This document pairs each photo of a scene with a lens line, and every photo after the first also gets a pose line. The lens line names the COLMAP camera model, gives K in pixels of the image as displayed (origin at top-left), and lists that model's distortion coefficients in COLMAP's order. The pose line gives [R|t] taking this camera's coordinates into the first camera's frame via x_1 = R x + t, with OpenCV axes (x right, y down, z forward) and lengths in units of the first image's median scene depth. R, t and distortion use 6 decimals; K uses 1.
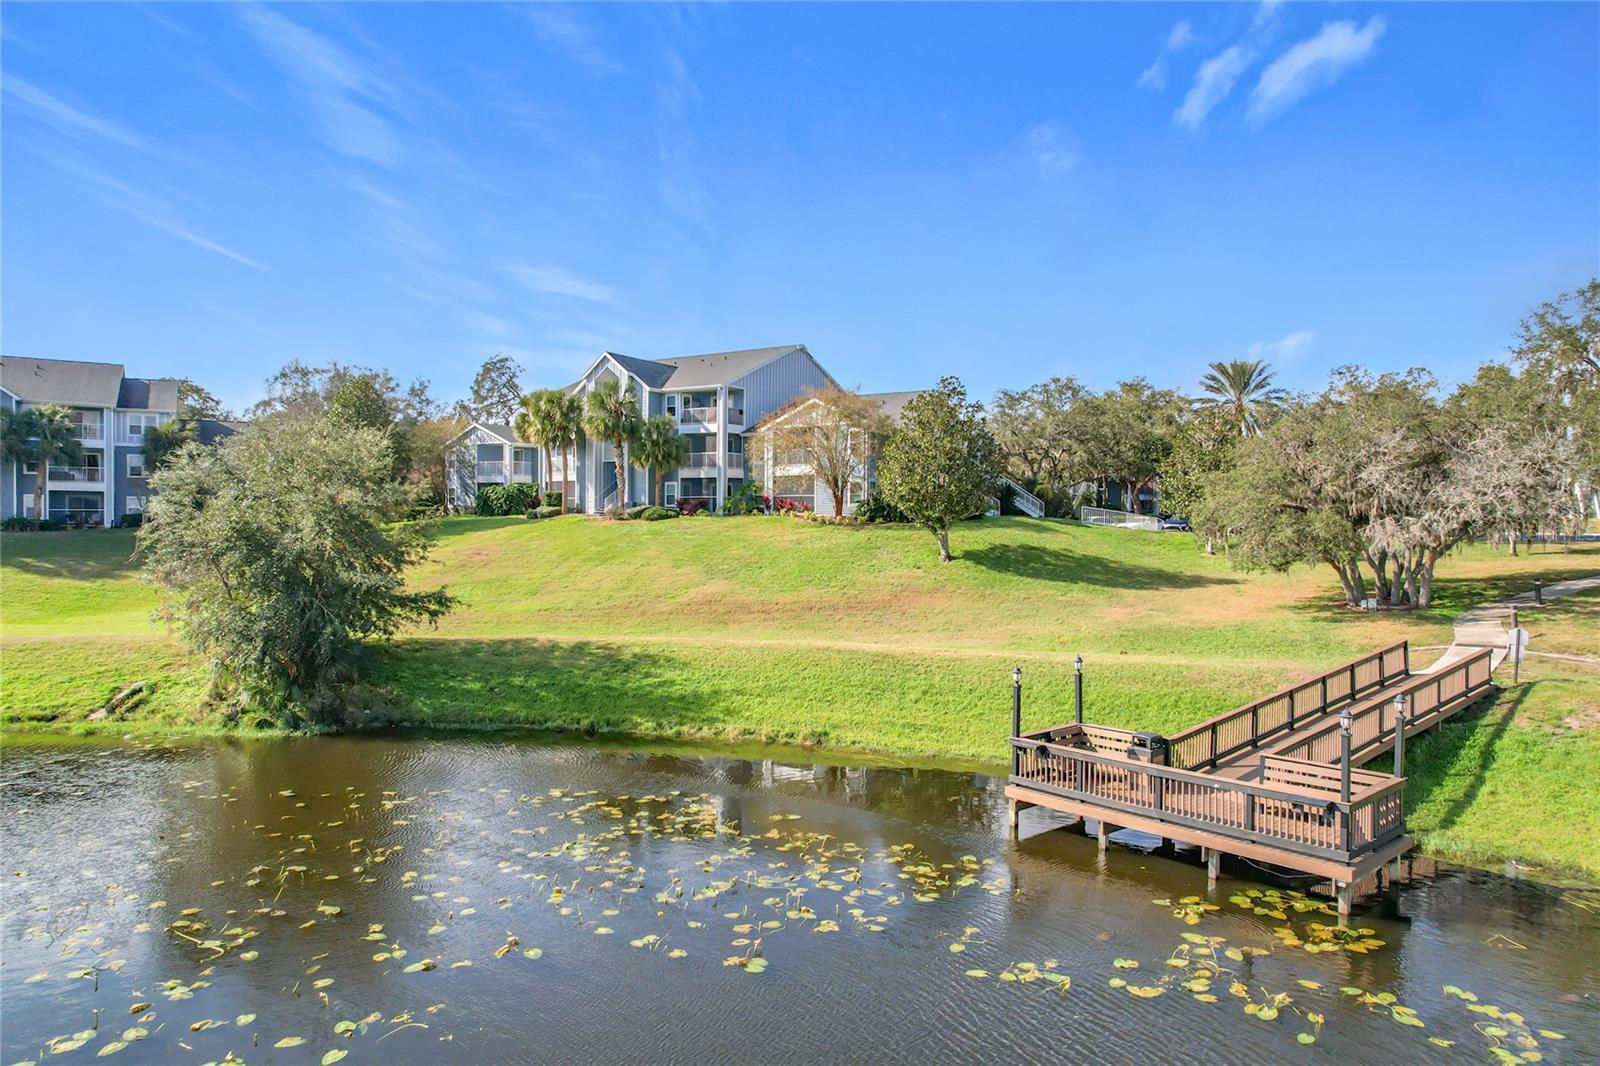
lens RADIAL K [[1022.7, 0, 806.1], [0, 1022.7, 531.7], [0, 0, 1]] dist [-0.078336, 0.070440]
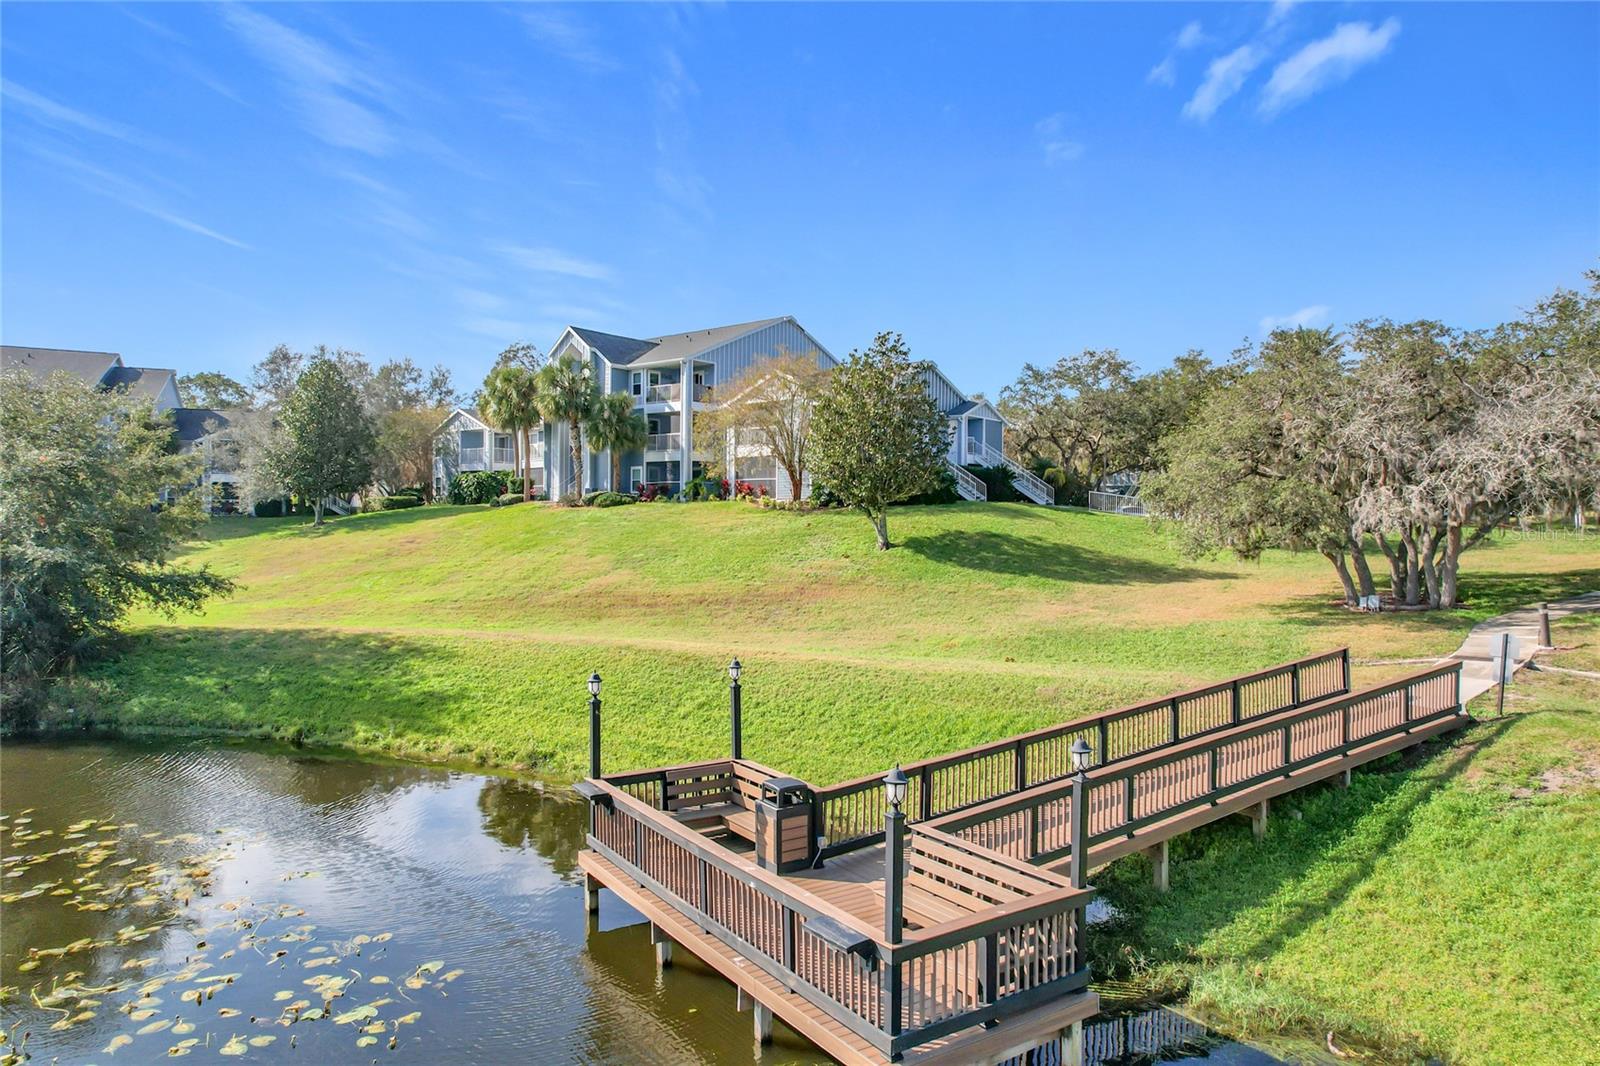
lens RADIAL K [[1022.7, 0, 806.1], [0, 1022.7, 531.7], [0, 0, 1]] dist [-0.078336, 0.070440]
pose [[0.992677, 0.003177, -0.120761, 0.161652], [-0.003695, 0.999985, -0.004068, 0.016293], [0.120746, 0.004485, 0.992673, 0.135136]]
